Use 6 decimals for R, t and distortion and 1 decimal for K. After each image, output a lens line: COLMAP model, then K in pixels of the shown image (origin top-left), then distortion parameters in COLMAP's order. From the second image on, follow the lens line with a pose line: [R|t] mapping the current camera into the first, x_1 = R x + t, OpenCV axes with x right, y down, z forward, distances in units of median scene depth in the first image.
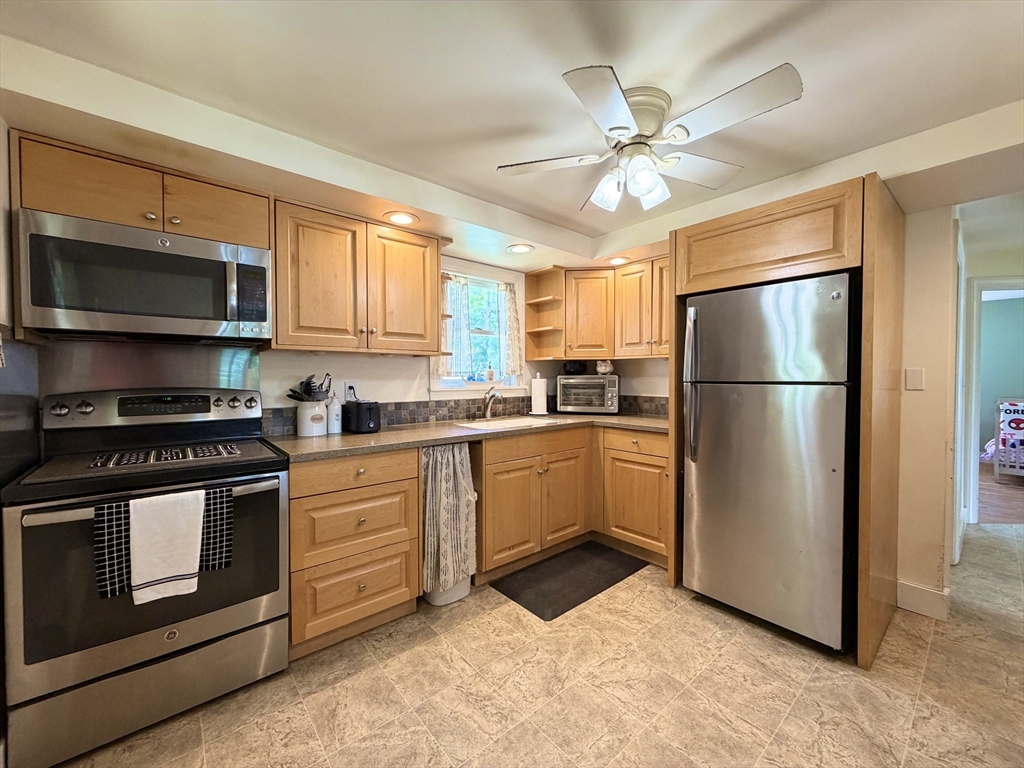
lens RADIAL K [[408.5, 0, 512.0], [0, 408.5, 384.0], [0, 0, 1]] dist [-0.000473, 0.000088]
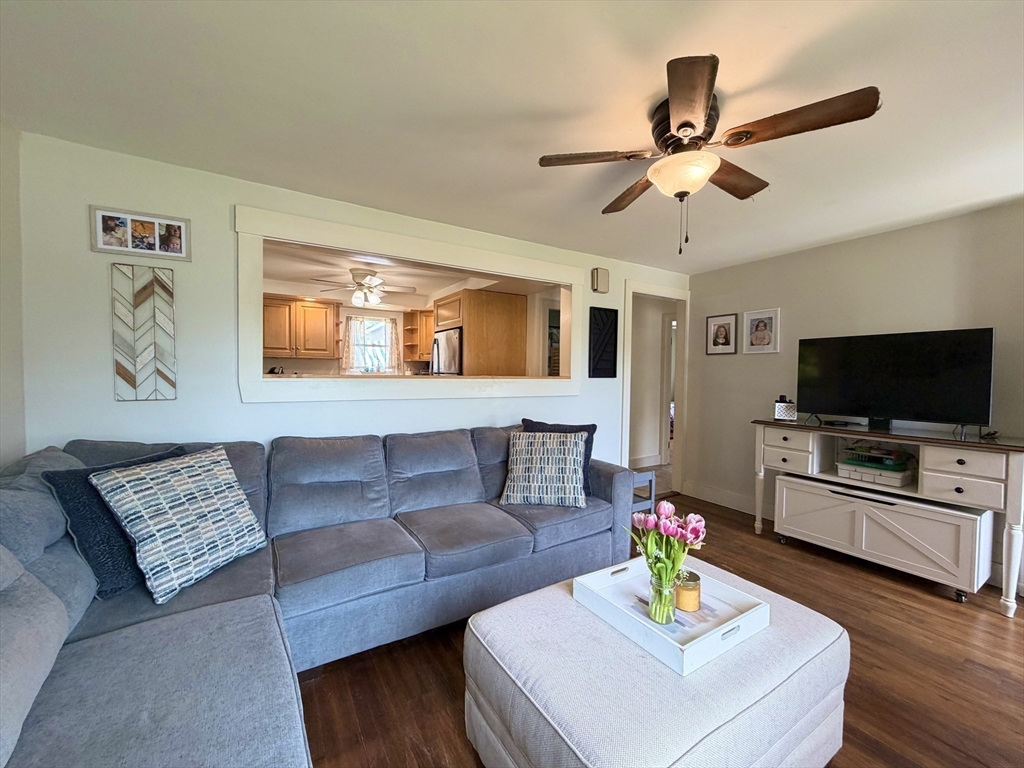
lens RADIAL K [[408.5, 0, 512.0], [0, 408.5, 384.0], [0, 0, 1]] dist [-0.000473, 0.000088]
pose [[0.988573, 0.018791, -0.149569, 1.063006], [-0.017498, 0.999797, 0.009960, 0.022537], [0.149726, -0.007229, 0.988701, -0.966796]]
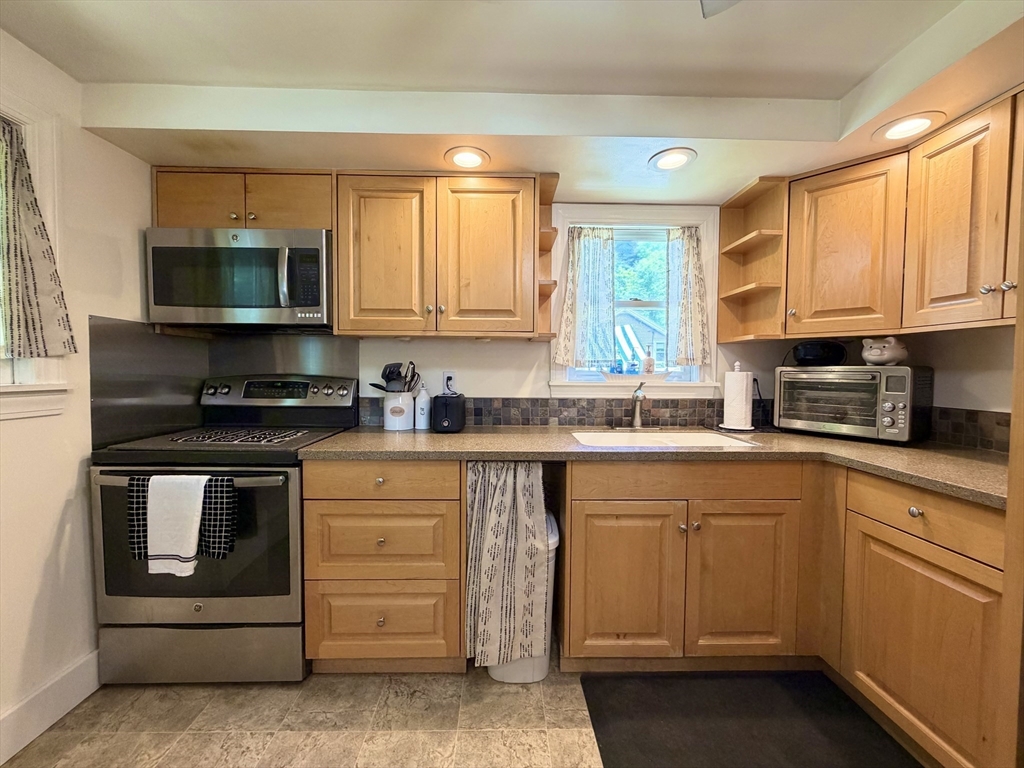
lens RADIAL K [[408.5, 0, 512.0], [0, 408.5, 384.0], [0, 0, 1]] dist [-0.000473, 0.000088]
pose [[0.774415, 0.030525, -0.631941, 0.261180], [-0.020108, 0.999518, 0.023639, -0.002390], [0.632358, -0.005600, 0.774656, 0.410297]]
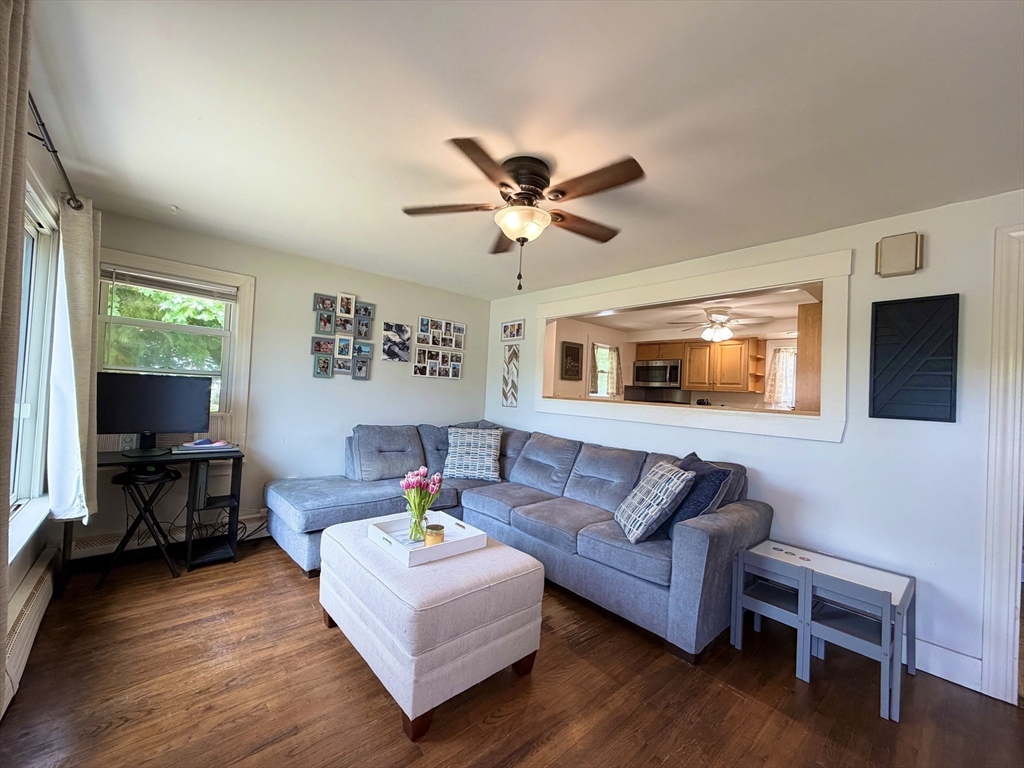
lens RADIAL K [[411.2, 0, 512.0], [0, 411.2, 384.0], [0, 0, 1]] dist [-0.000276, 0.000012]
pose [[0.024204, -0.014116, -0.999607, 1.996606], [-0.069227, 0.997476, -0.015762, 0.005955], [0.997307, 0.069581, 0.023166, -0.297609]]
